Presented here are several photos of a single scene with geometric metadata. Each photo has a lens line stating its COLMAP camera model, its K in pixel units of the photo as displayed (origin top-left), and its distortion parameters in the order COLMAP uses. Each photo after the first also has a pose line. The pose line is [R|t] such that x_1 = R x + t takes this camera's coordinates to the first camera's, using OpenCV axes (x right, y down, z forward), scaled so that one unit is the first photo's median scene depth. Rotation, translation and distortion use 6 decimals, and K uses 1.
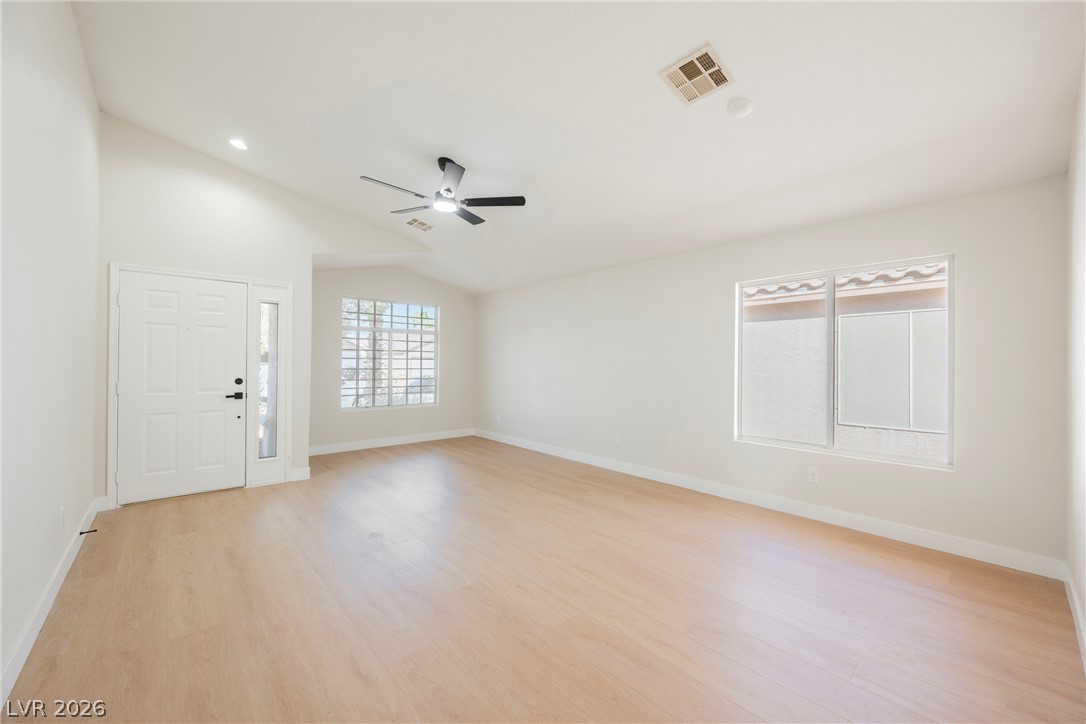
lens RADIAL K [[419.7, 0, 552.6], [0, 419.7, 361.9], [0, 0, 1]] dist [-0.005875, 0.001922]
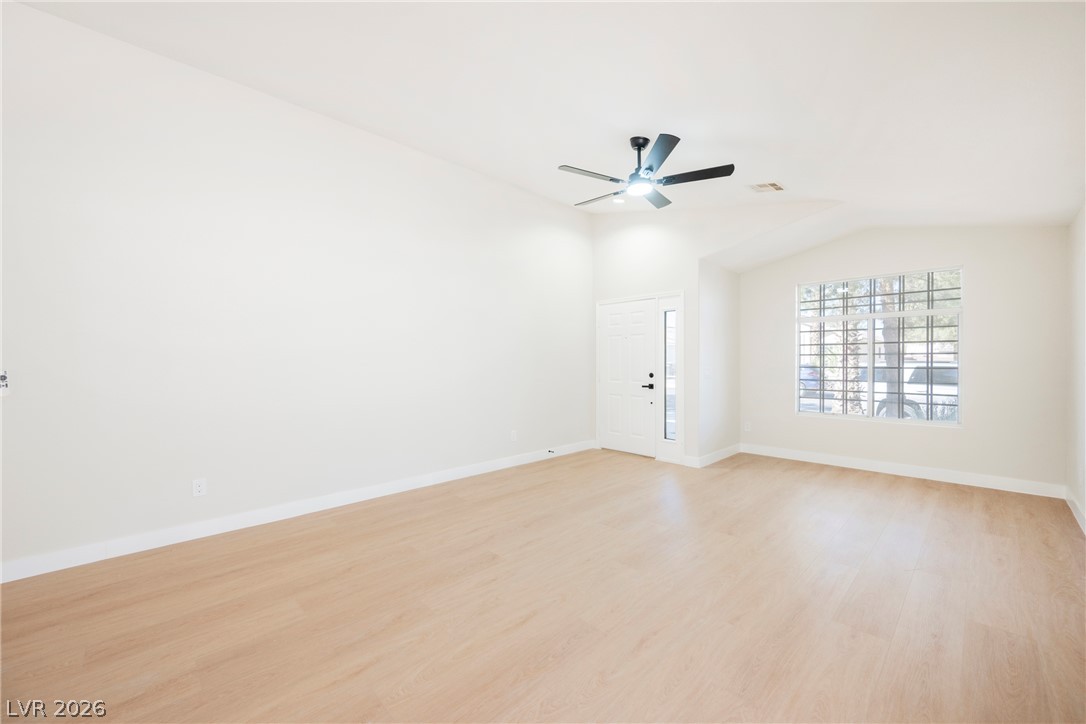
lens RADIAL K [[419.7, 0, 541.7], [0, 419.7, 362.6], [0, 0, 1]] dist [-0.005875, 0.001922]
pose [[0.050181, -0.002929, -0.998736, 0.524833], [0.008066, 0.999964, -0.002527, 0.007793], [0.998708, -0.007929, 0.050203, 0.597793]]
